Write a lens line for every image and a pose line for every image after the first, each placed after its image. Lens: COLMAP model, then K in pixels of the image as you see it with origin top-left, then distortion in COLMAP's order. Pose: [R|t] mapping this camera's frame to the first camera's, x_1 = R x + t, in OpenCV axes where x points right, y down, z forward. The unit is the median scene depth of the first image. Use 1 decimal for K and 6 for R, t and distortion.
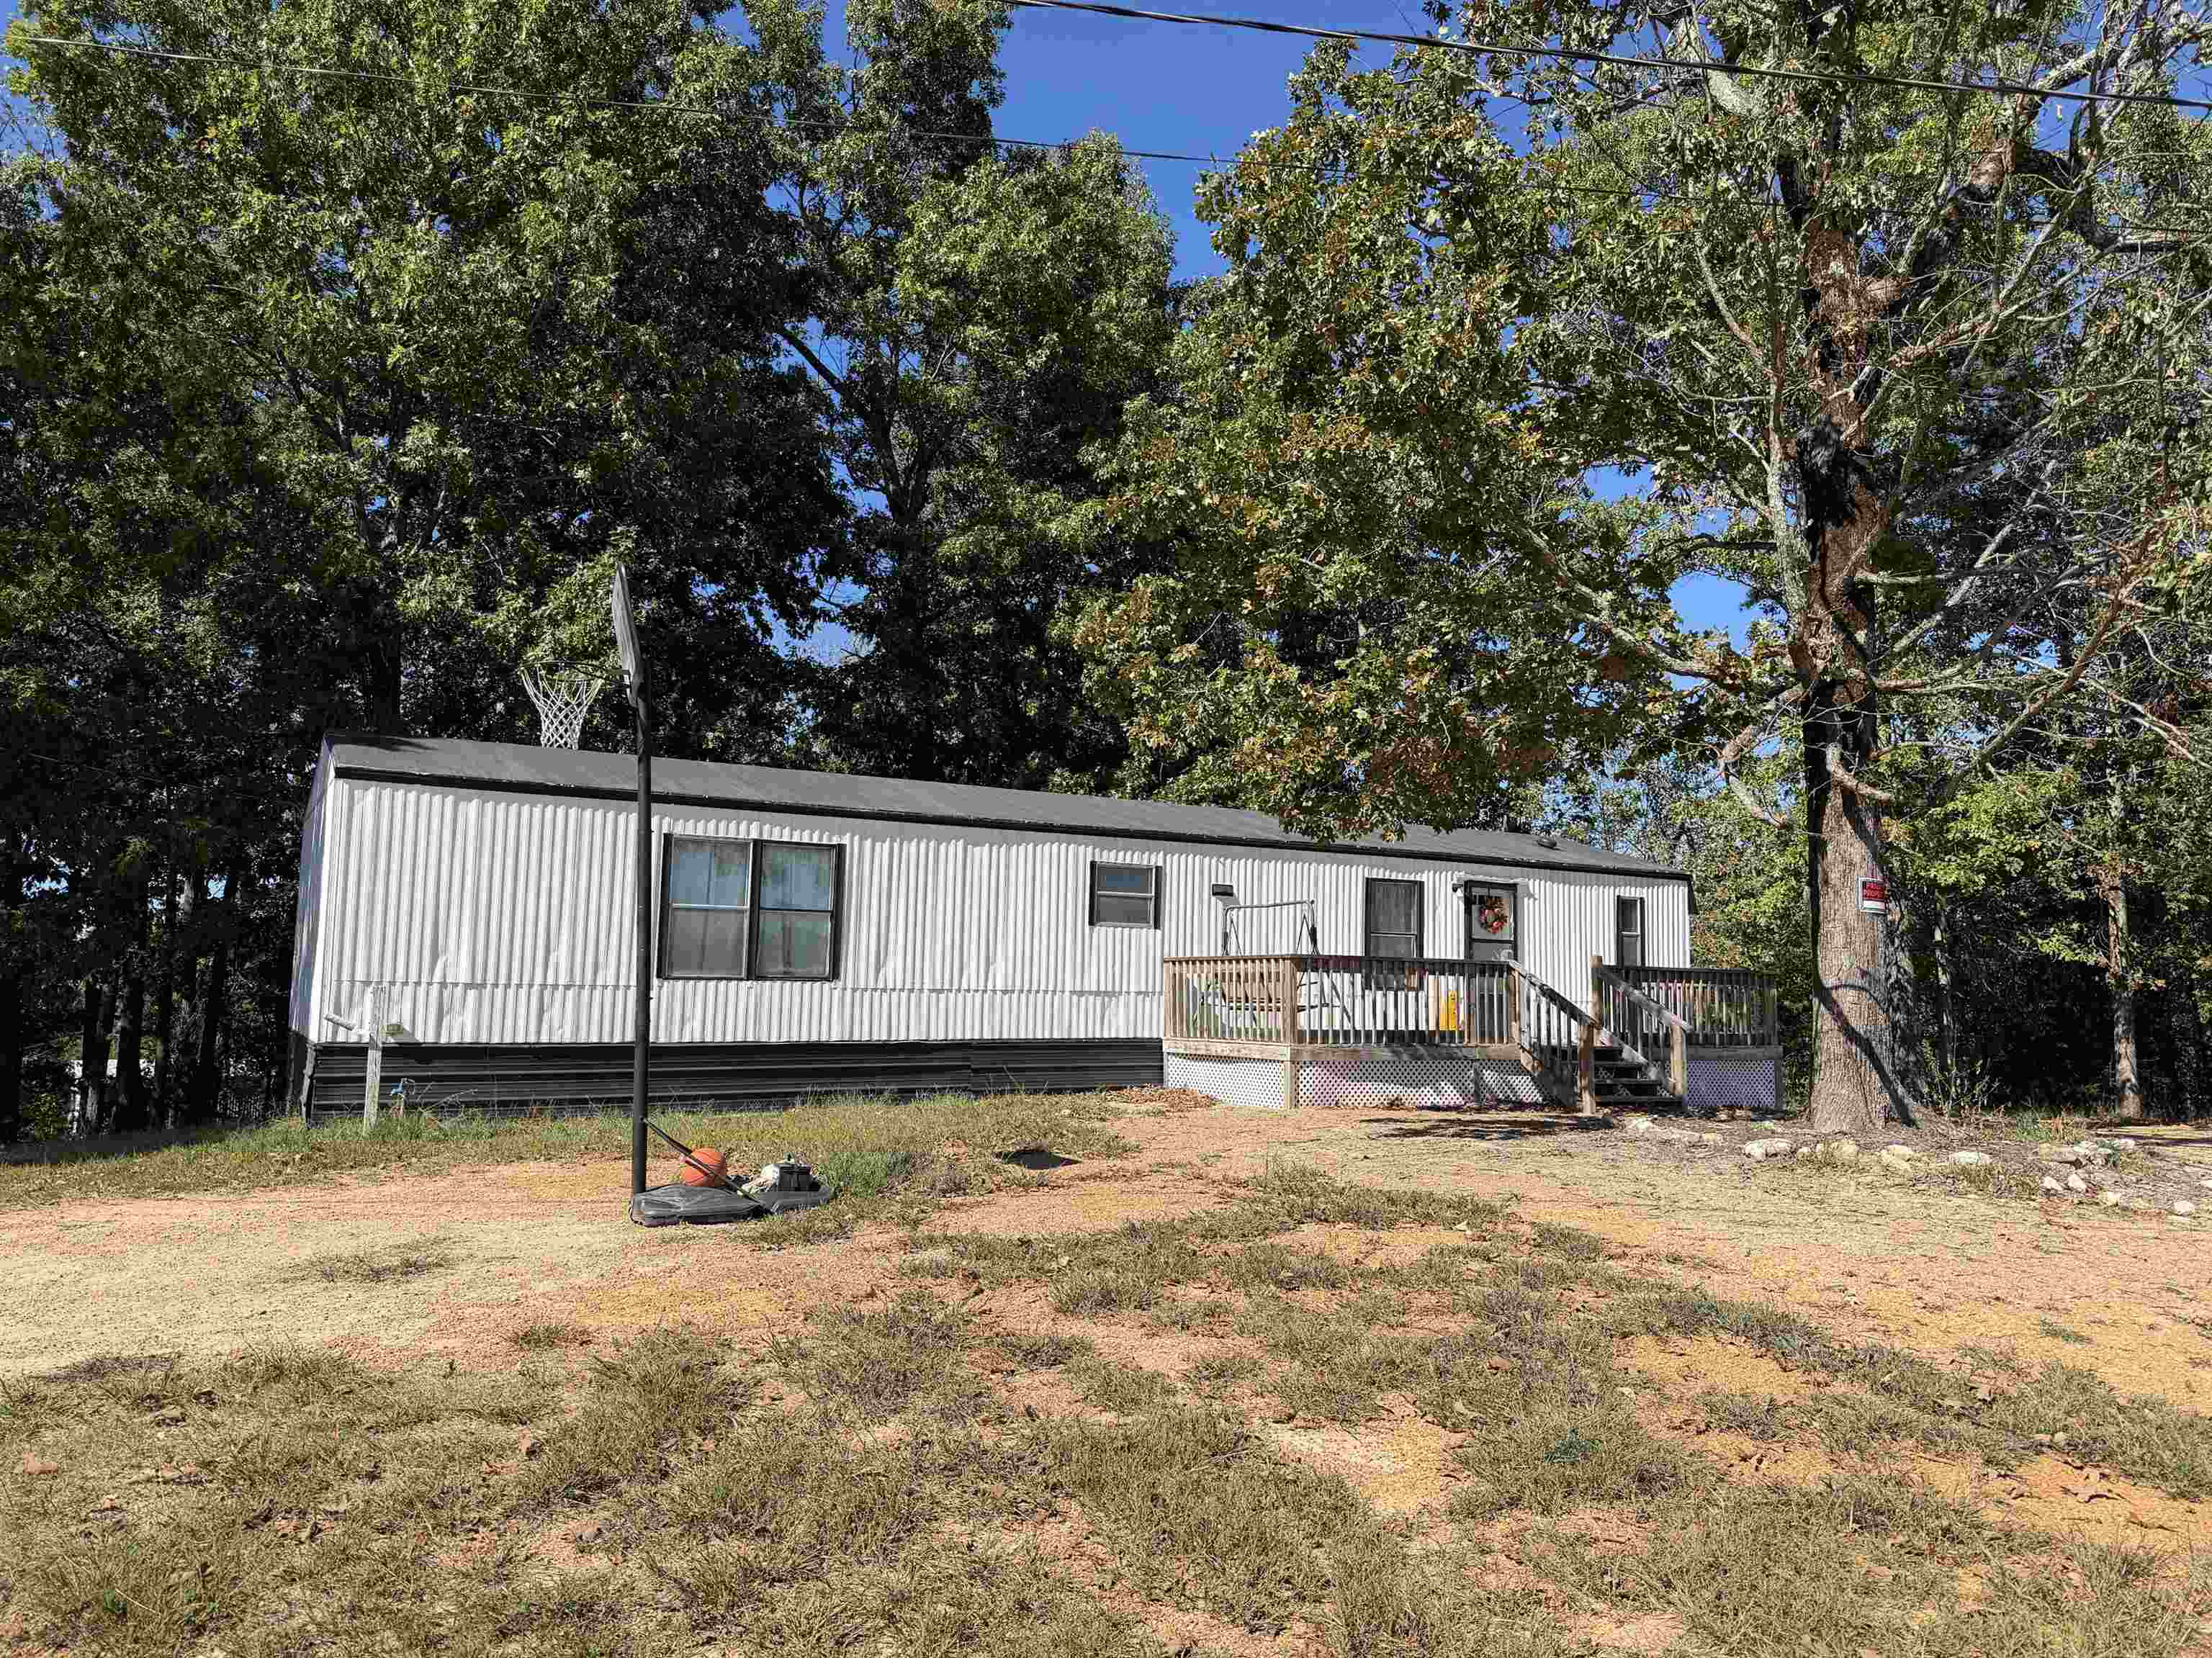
lens RADIAL K [[1493.8, 0, 1098.4], [0, 1493.8, 841.4], [0, 0, 1]] dist [0.003693, -0.006130]
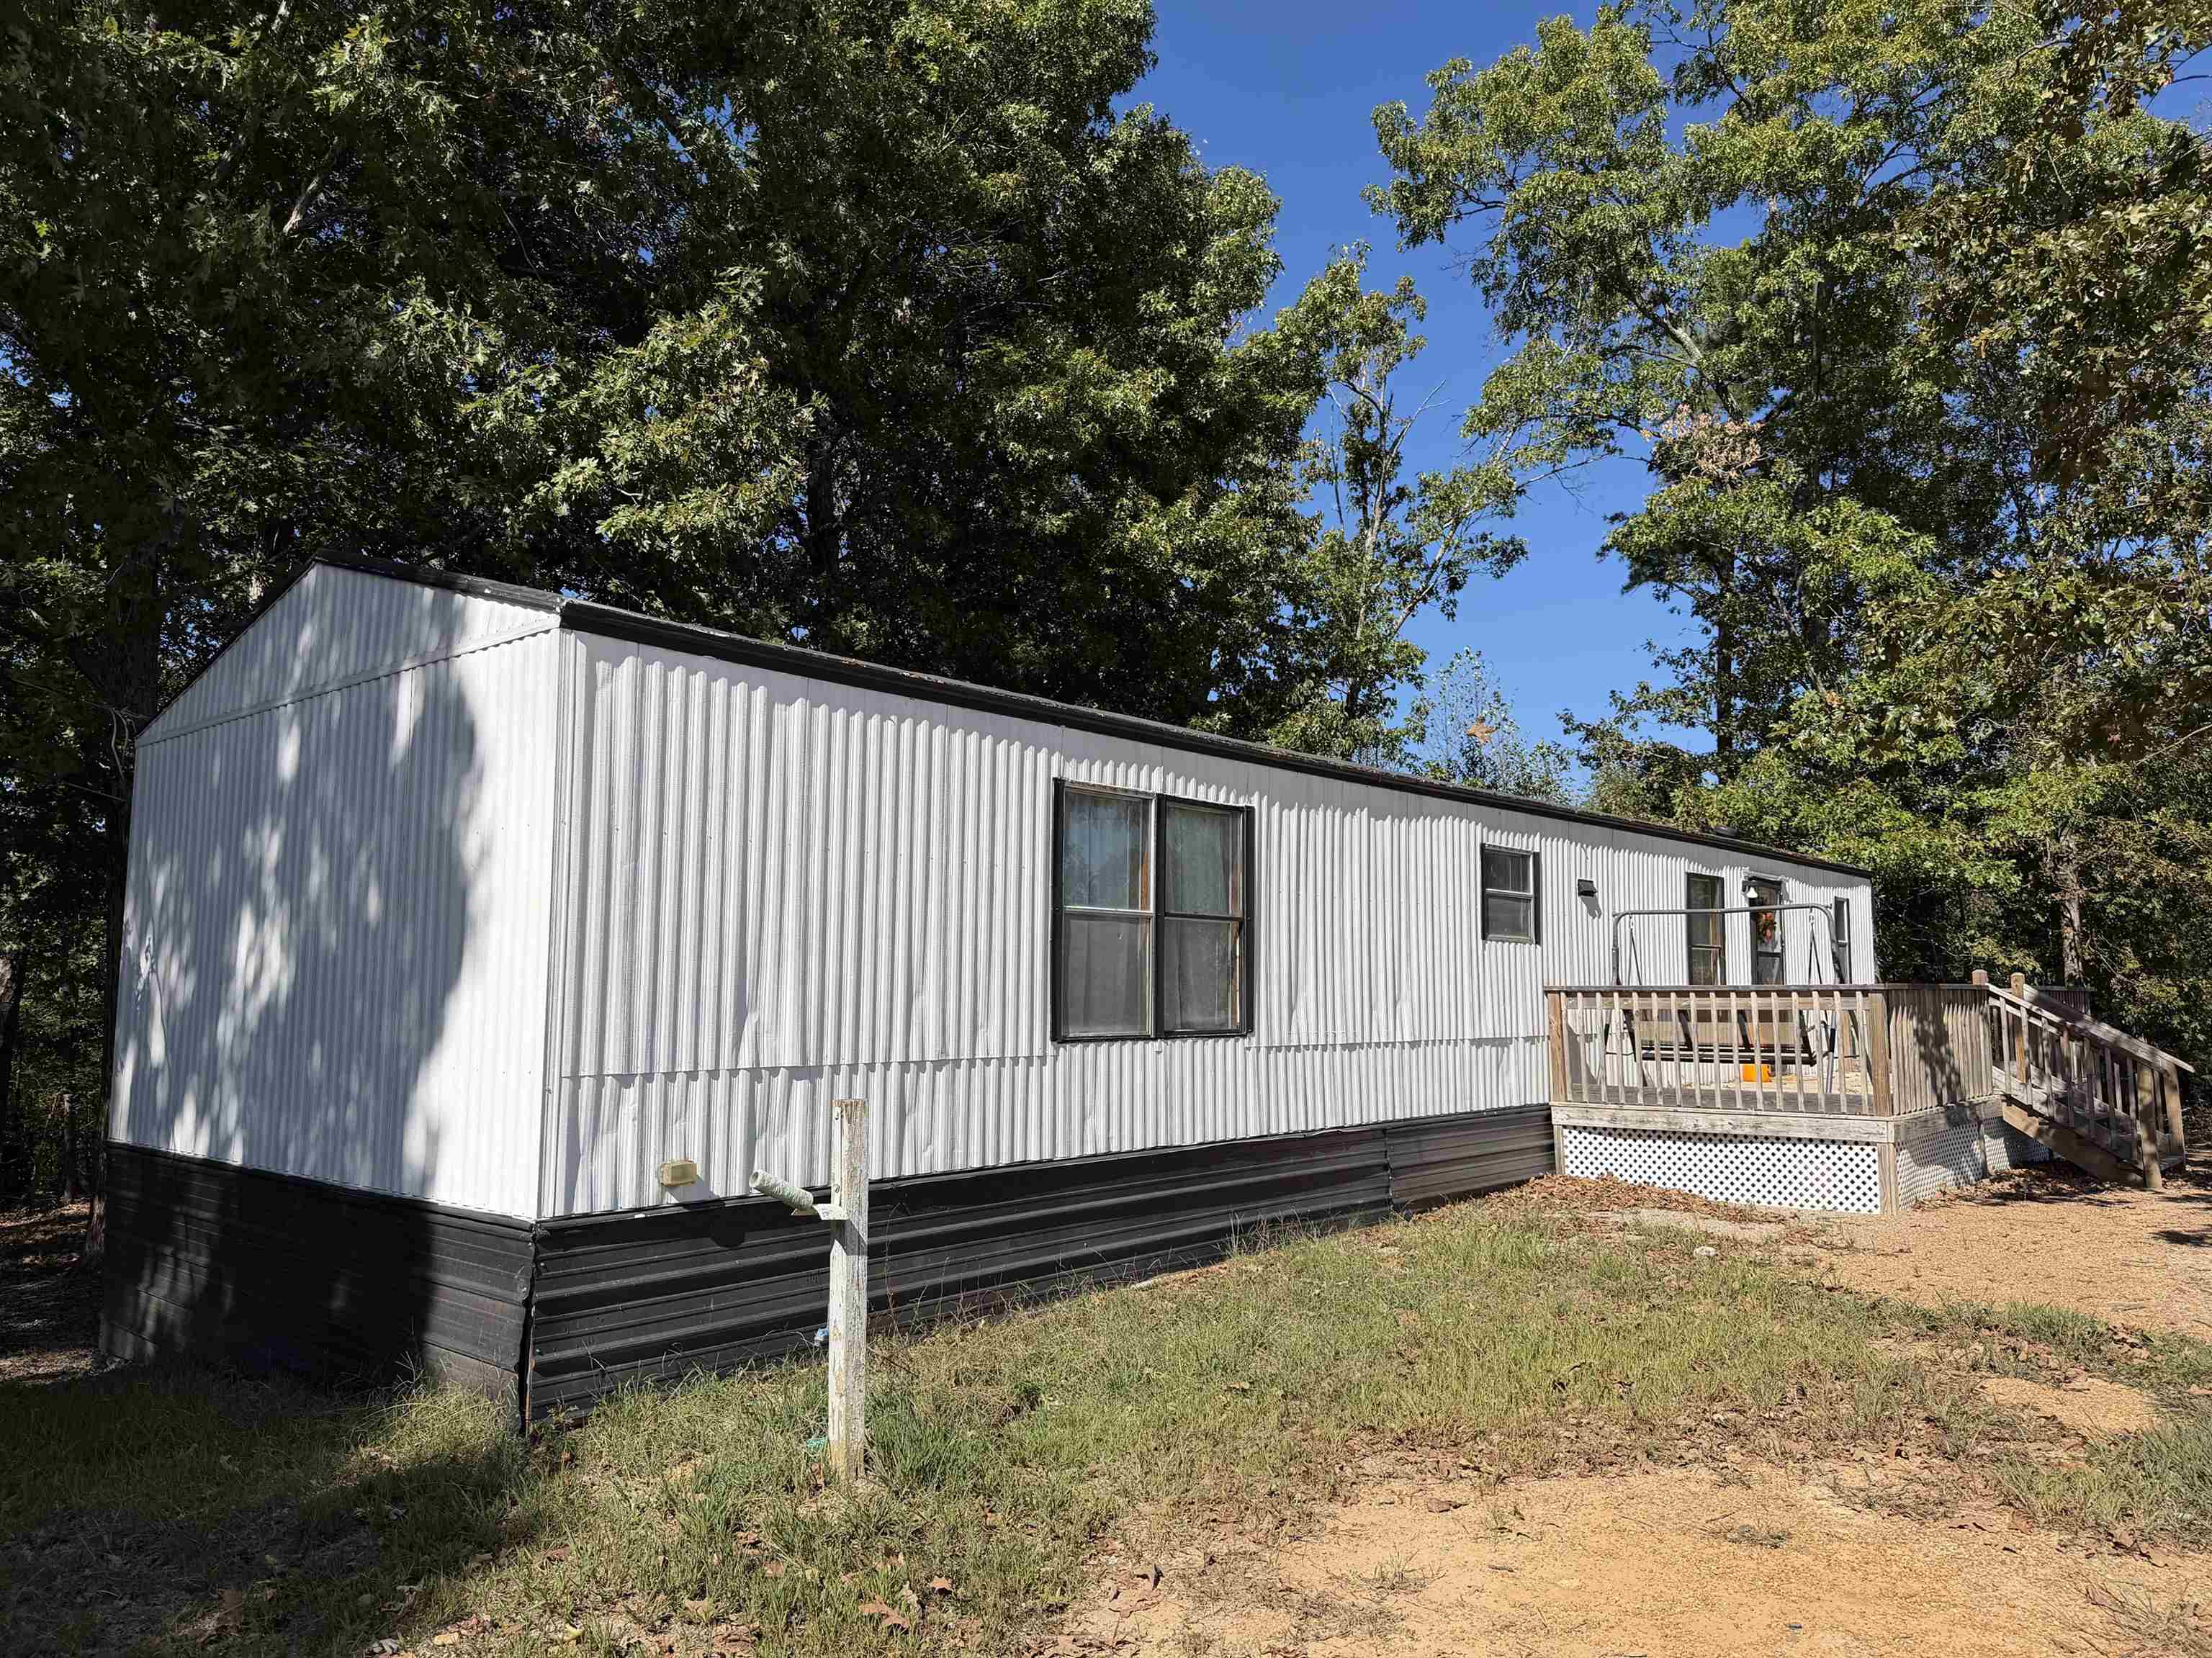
lens RADIAL K [[1560.6, 0, 1086.7], [0, 1560.6, 829.2], [0, 0, 1]] dist [0.055450, -0.063817]
pose [[0.947712, 0.014029, 0.318818, -0.449326], [-0.009533, 0.999832, -0.015659, 0.021811], [-0.318984, 0.011801, 0.947687, 0.438050]]
